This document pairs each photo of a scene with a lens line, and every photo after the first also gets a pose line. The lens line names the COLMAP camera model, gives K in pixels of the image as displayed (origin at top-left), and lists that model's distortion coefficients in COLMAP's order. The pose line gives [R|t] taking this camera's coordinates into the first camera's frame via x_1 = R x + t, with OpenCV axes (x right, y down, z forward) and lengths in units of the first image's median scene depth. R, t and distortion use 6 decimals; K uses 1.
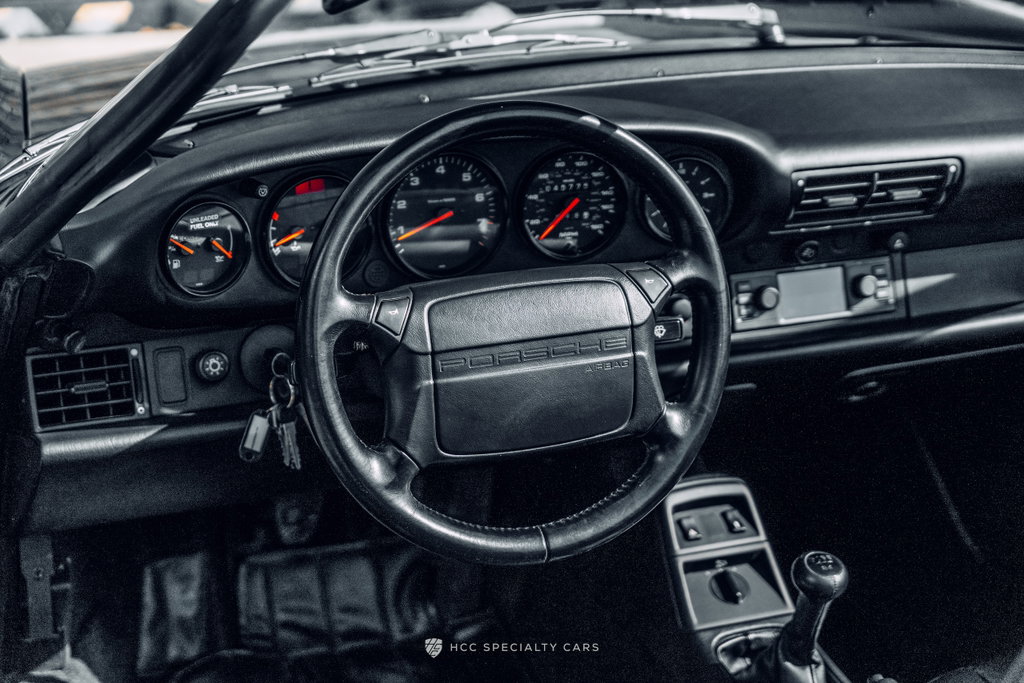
lens RADIAL K [[2105.0, 0, 512.8], [0, 2105.0, 339.8], [0, 0, 1]] dist [0.041049, 0.000000]
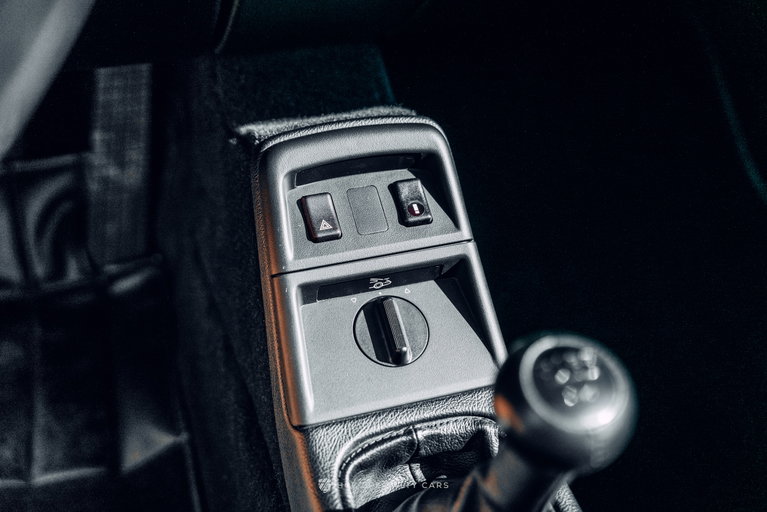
lens RADIAL K [[935.2, 0, 381.2], [0, 935.2, 256.4], [0, 0, 1]] dist [0.015169, 0.000000]
pose [[0.997351, 0.050462, -0.052396, 0.111563], [-0.035932, 0.968014, 0.248311, 0.041405], [0.063251, -0.245770, 0.967262, 0.776577]]
